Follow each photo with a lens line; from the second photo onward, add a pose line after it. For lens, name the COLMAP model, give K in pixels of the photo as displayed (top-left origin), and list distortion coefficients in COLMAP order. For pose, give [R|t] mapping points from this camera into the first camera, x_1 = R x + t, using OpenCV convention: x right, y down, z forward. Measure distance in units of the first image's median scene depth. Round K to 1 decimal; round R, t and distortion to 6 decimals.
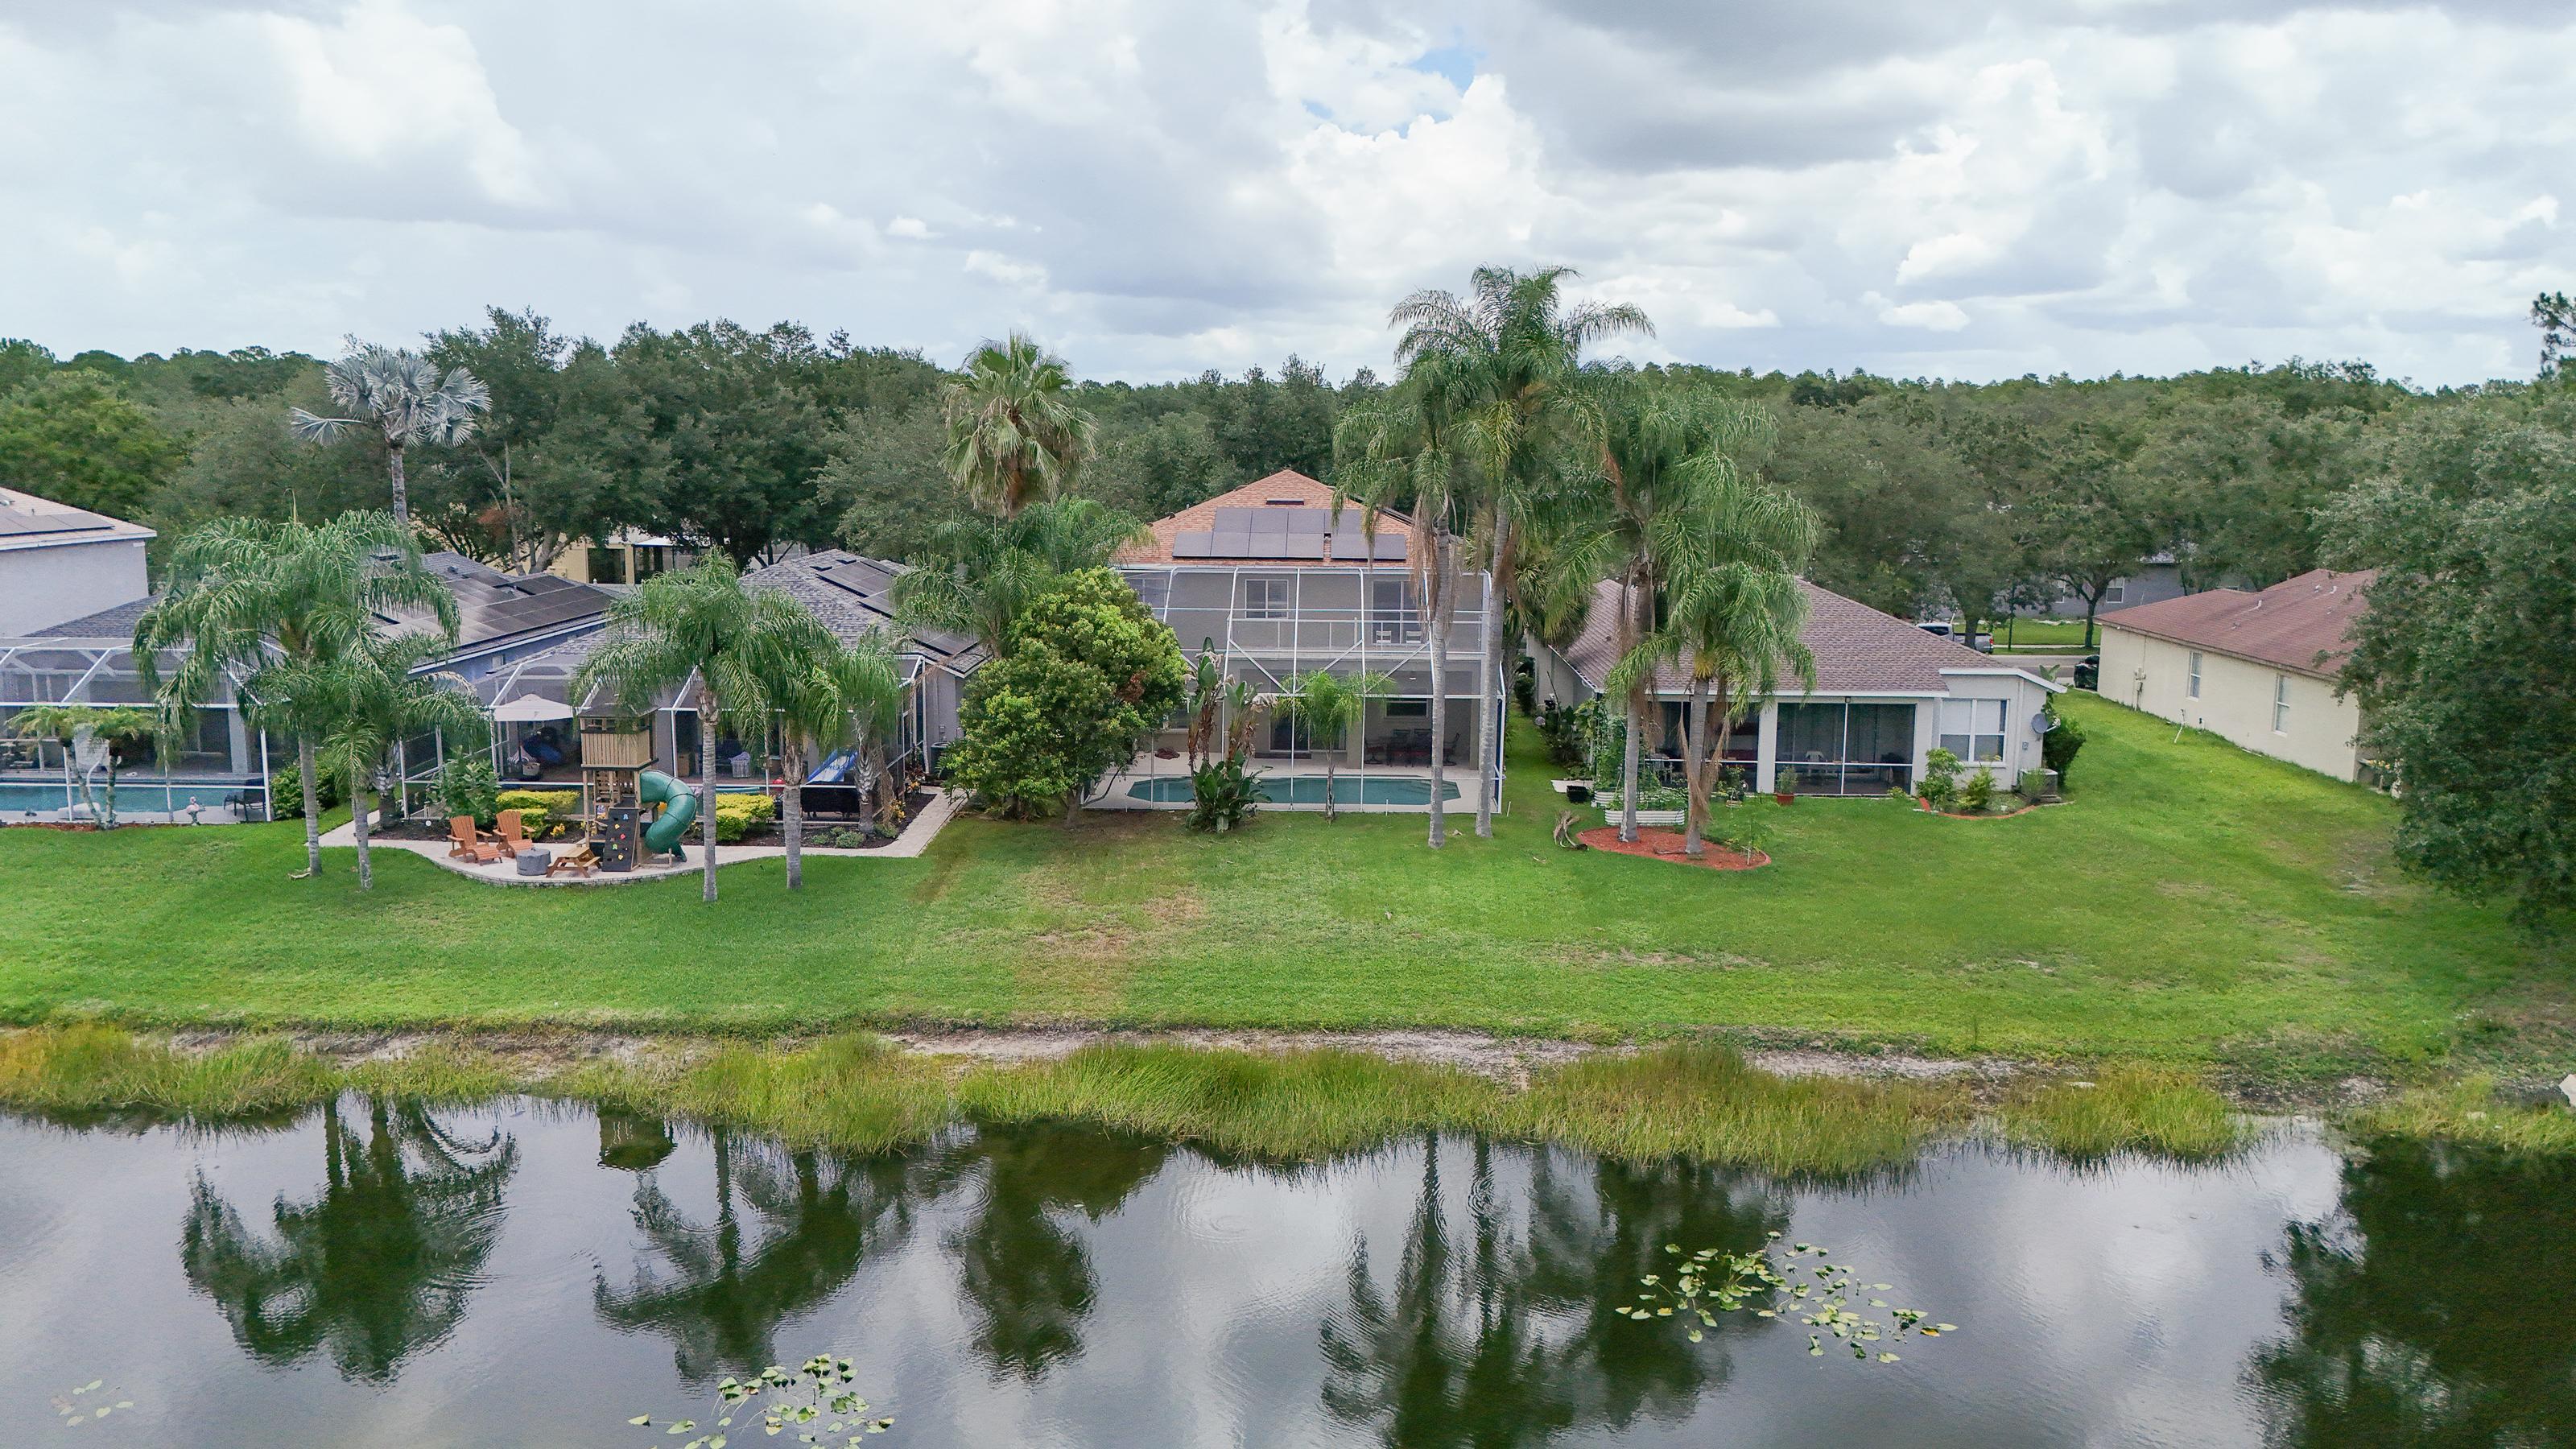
lens RADIAL K [[1897.5, 0, 1288.0], [0, 1897.5, 724.5], [0, 0, 1]] dist [0.085446, -0.091571]
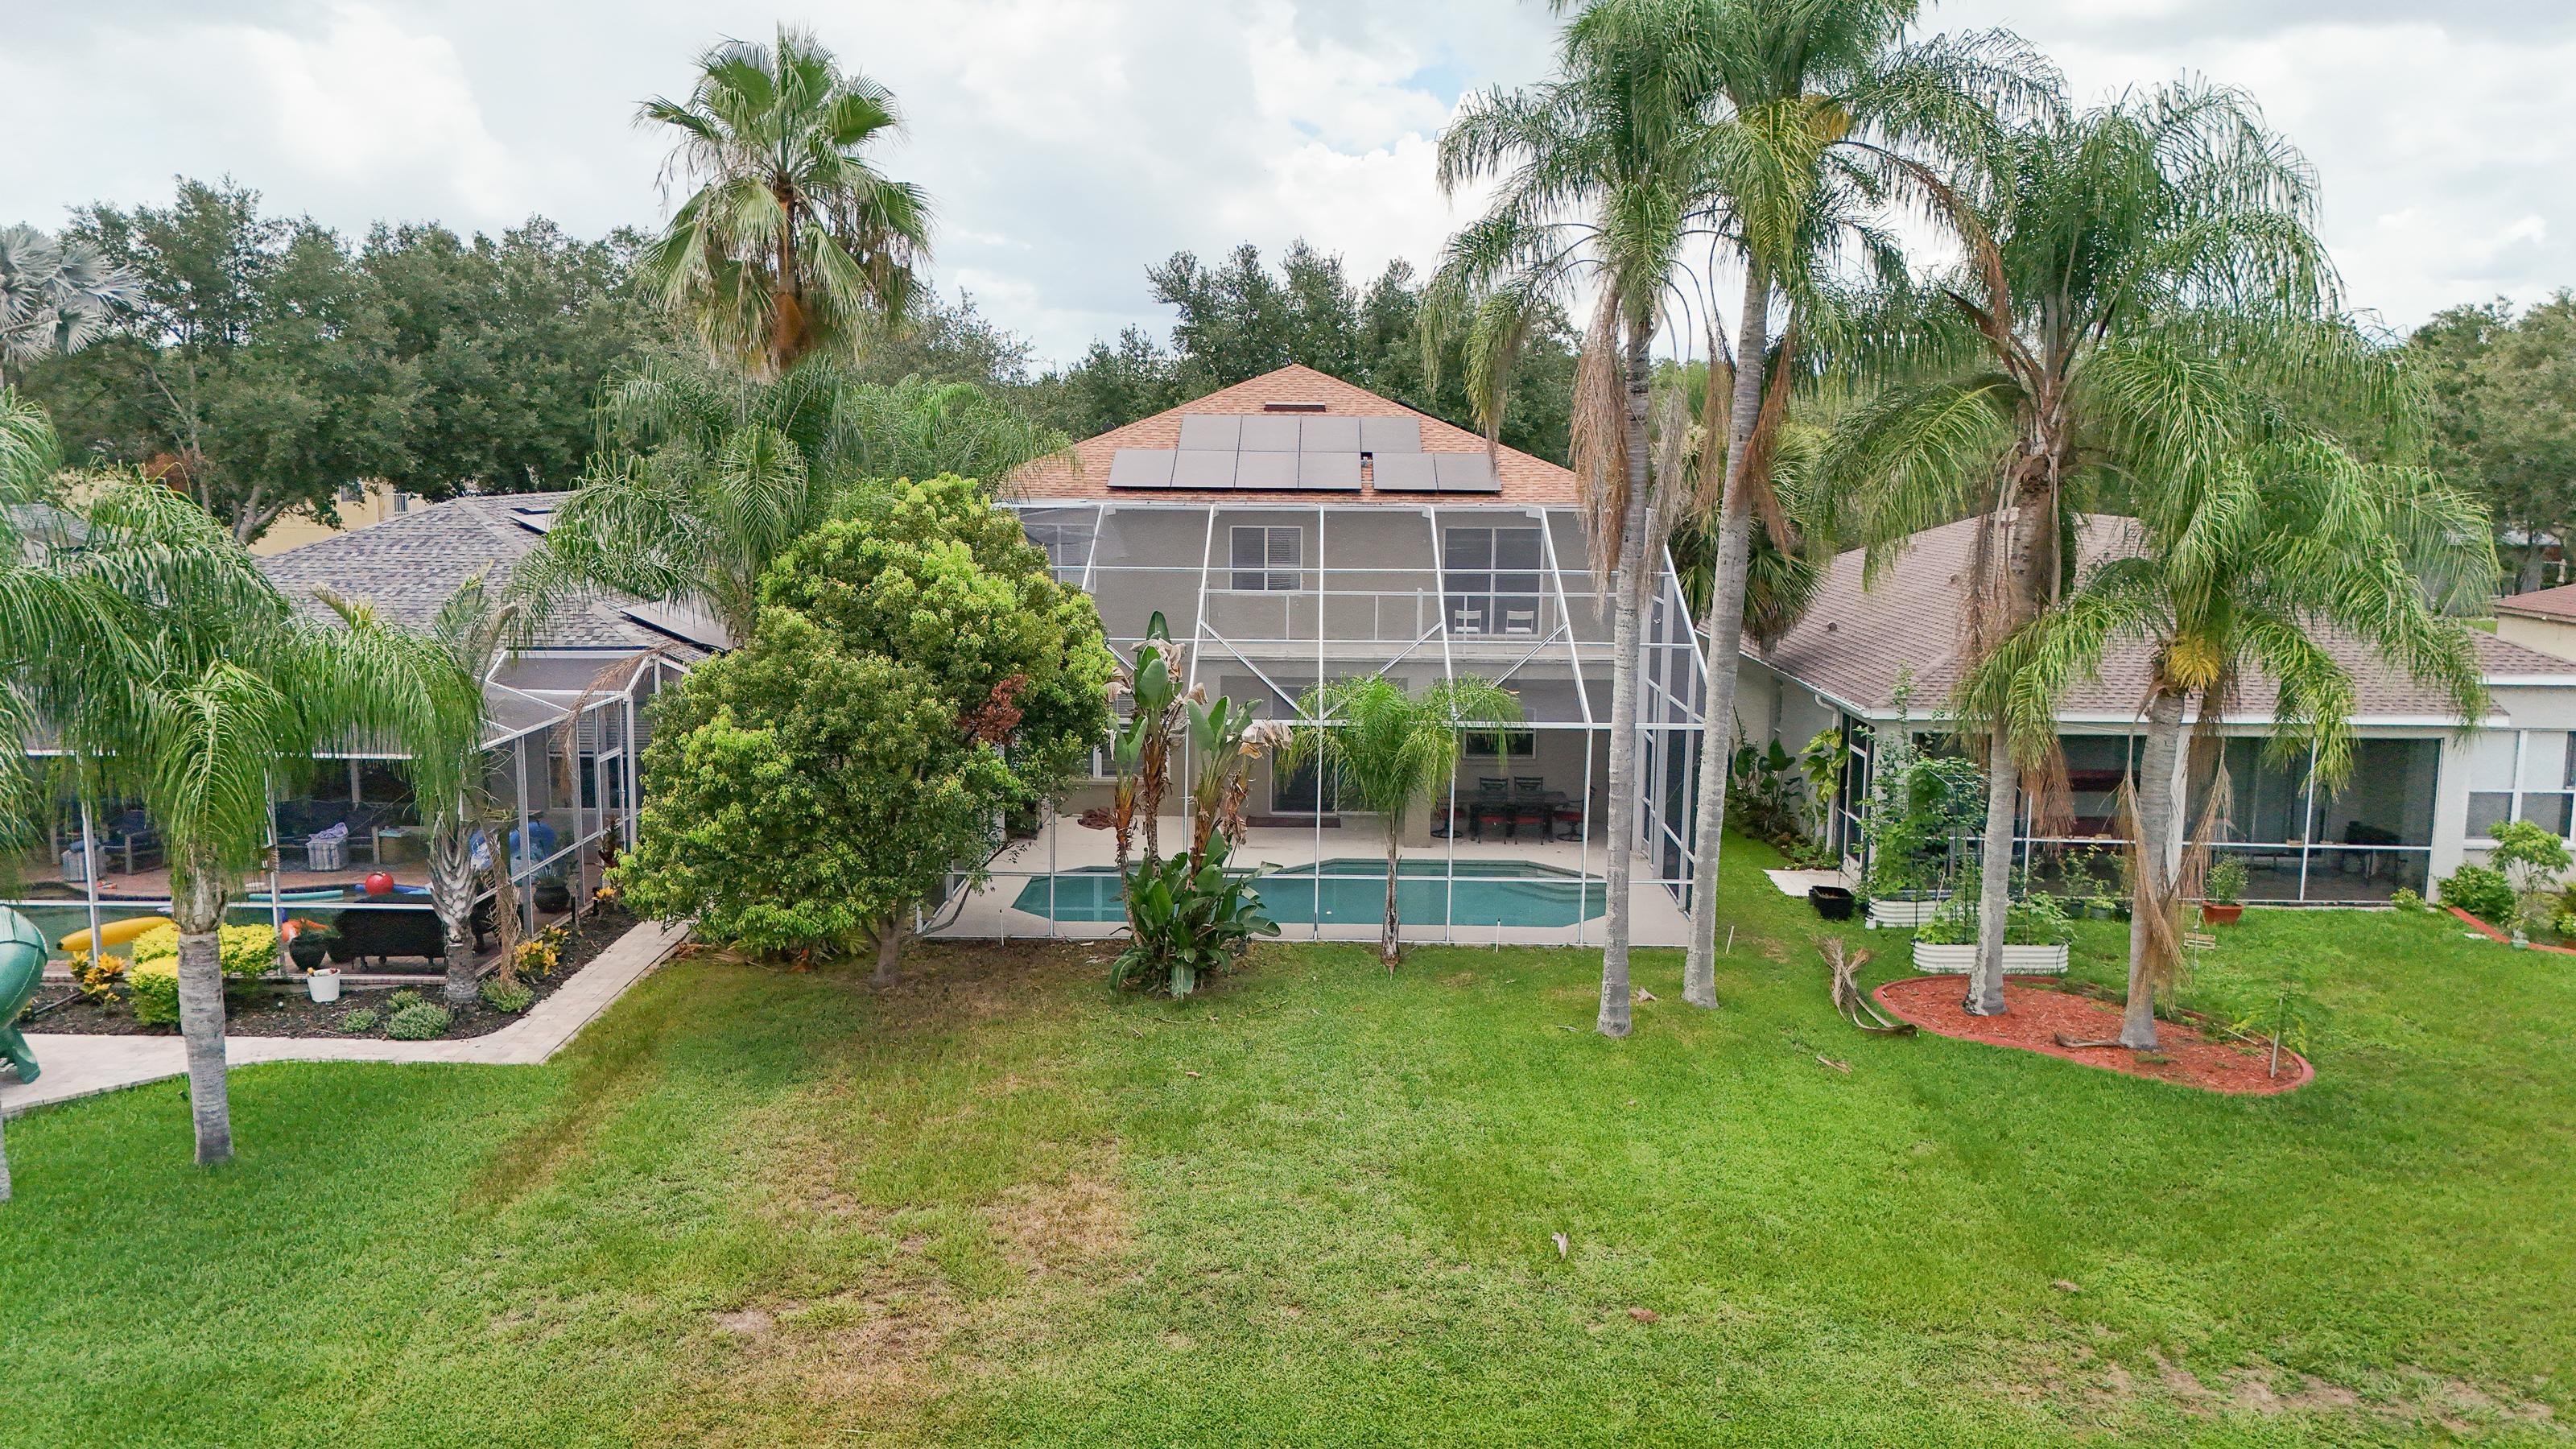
lens RADIAL K [[1897.5, 0, 1288.0], [0, 1897.5, 724.5], [0, 0, 1]] dist [0.085446, -0.091571]
pose [[0.999982, -0.000228, 0.005939, -0.009480], [0.000284, 0.999955, -0.009523, -0.010533], [-0.005936, 0.009525, 0.999937, 0.494068]]
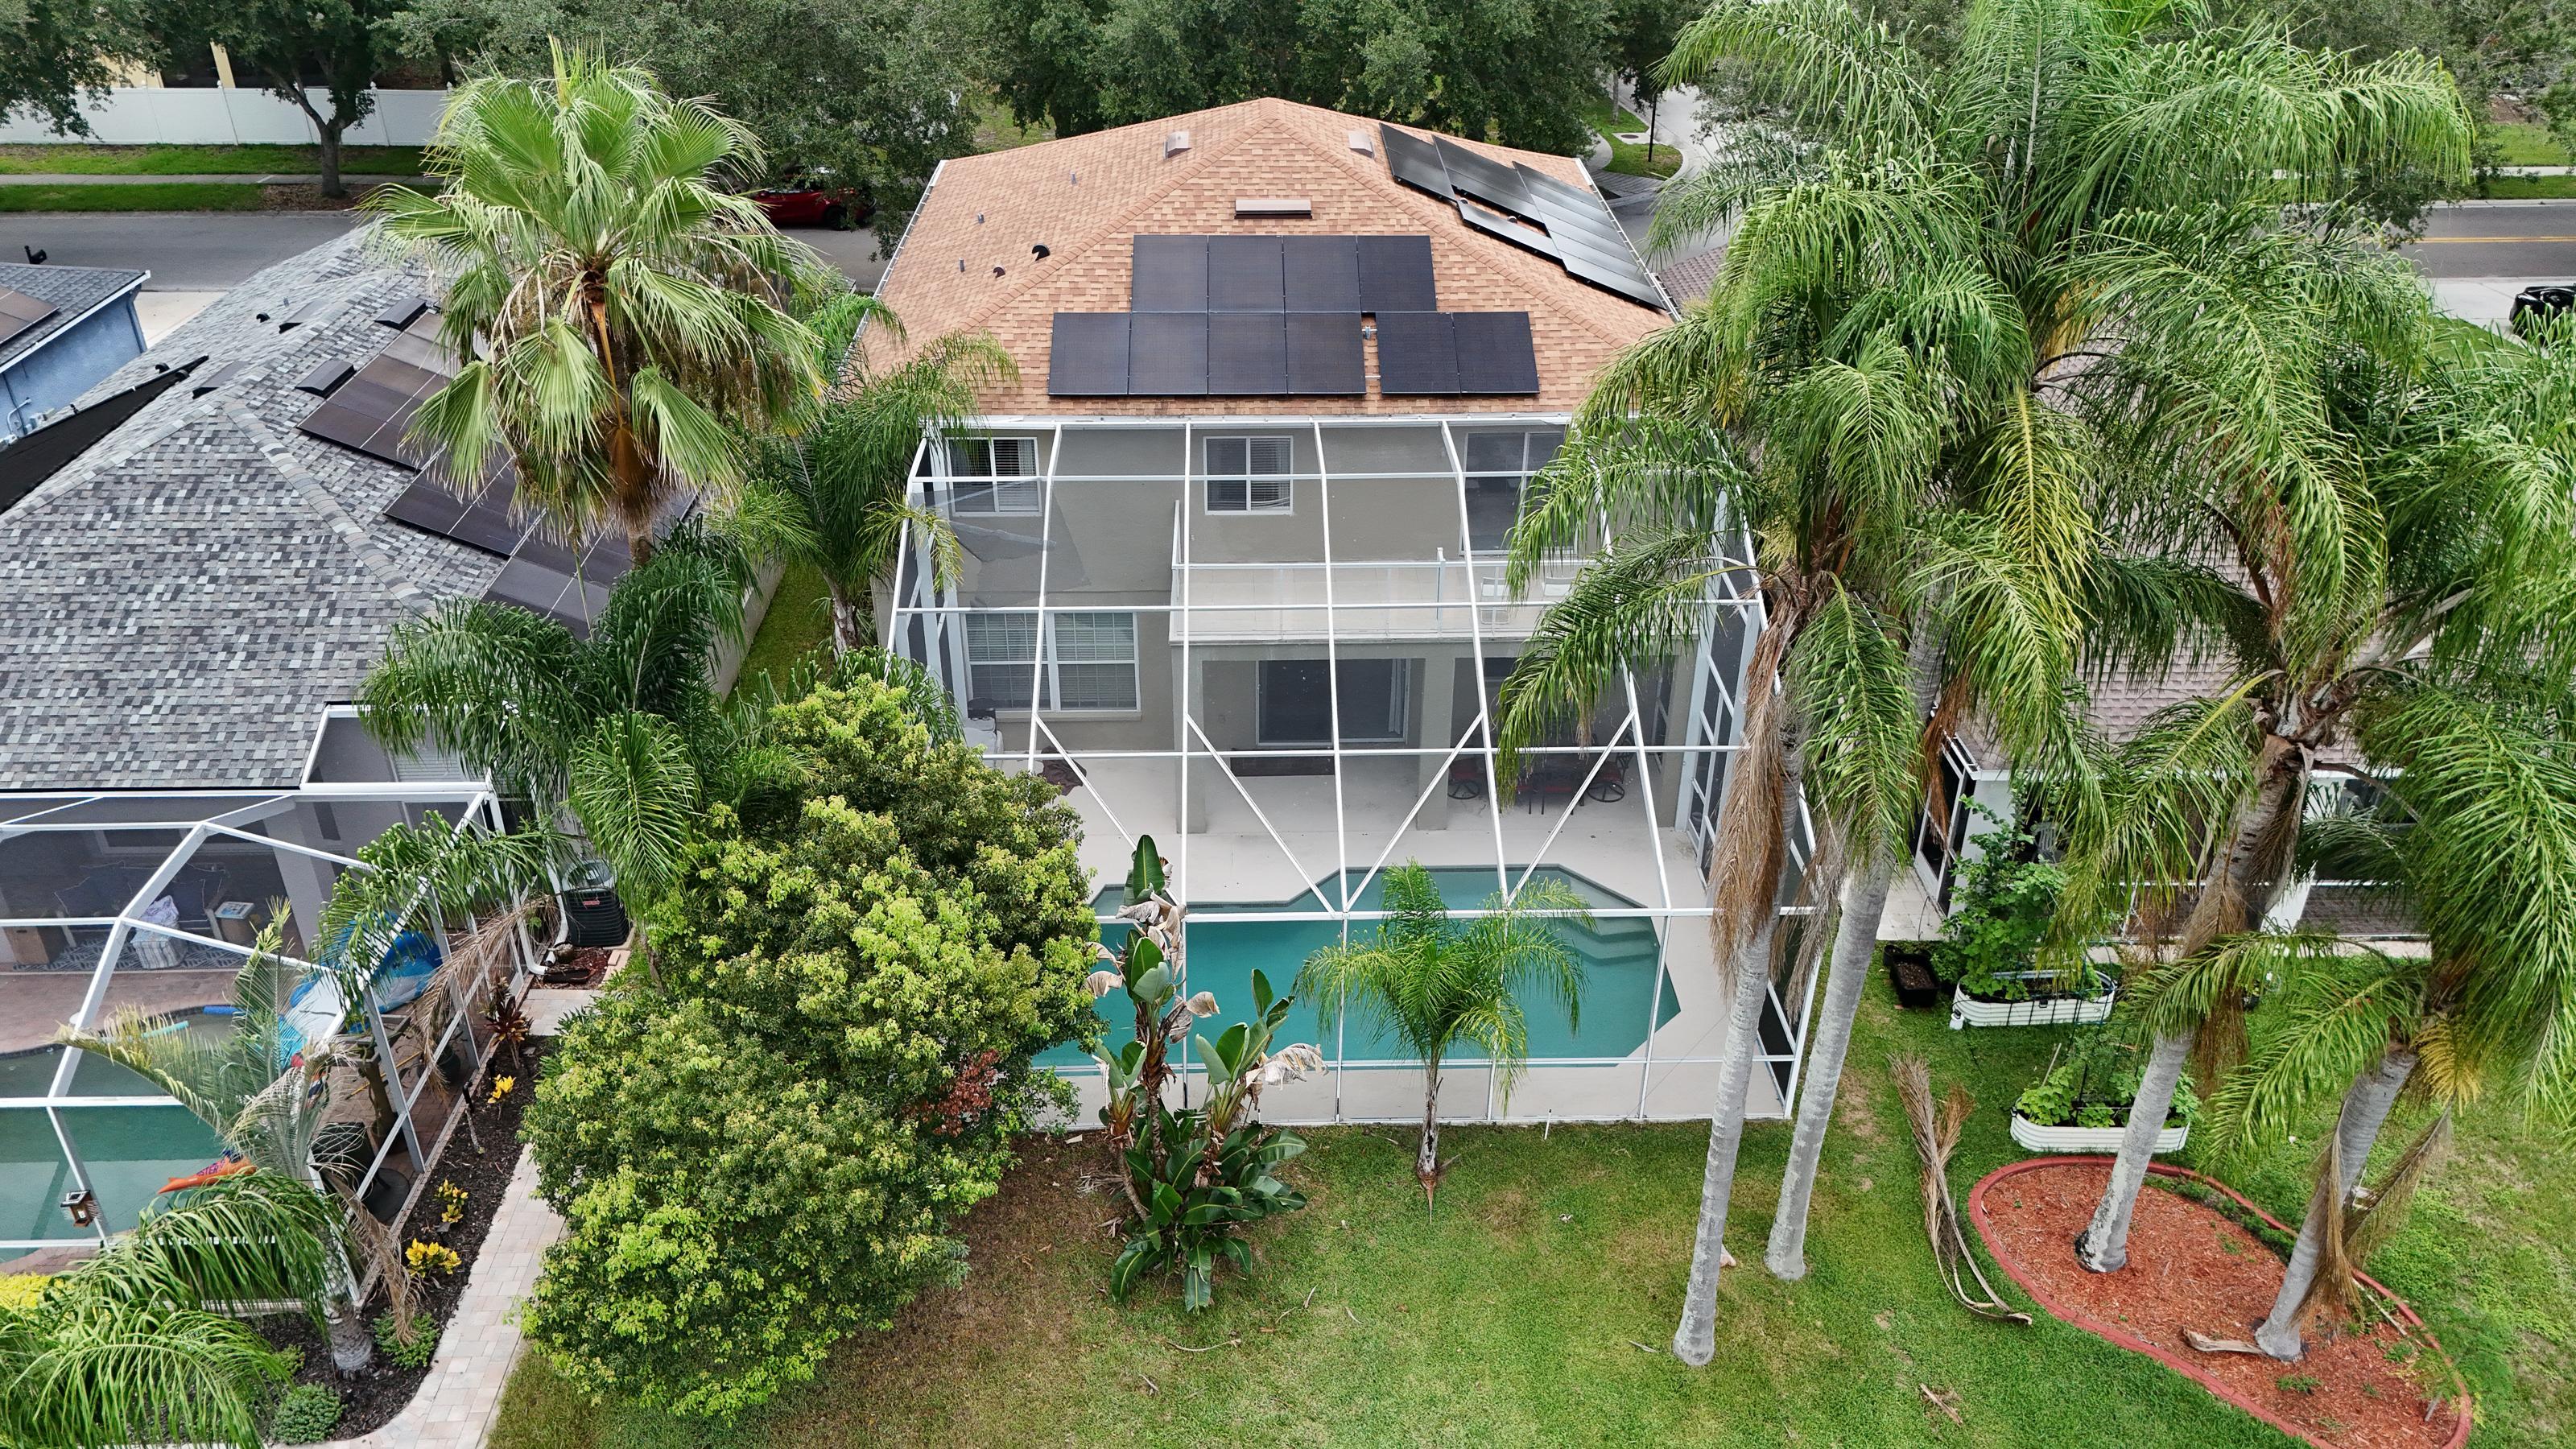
lens RADIAL K [[1897.5, 0, 1288.0], [0, 1897.5, 724.5], [0, 0, 1]] dist [0.085446, -0.091571]
pose [[0.998786, -0.027802, 0.040664, -0.027699], [0.010838, 0.929301, 0.369164, -0.226400], [-0.048052, -0.368275, 0.928474, 0.637477]]
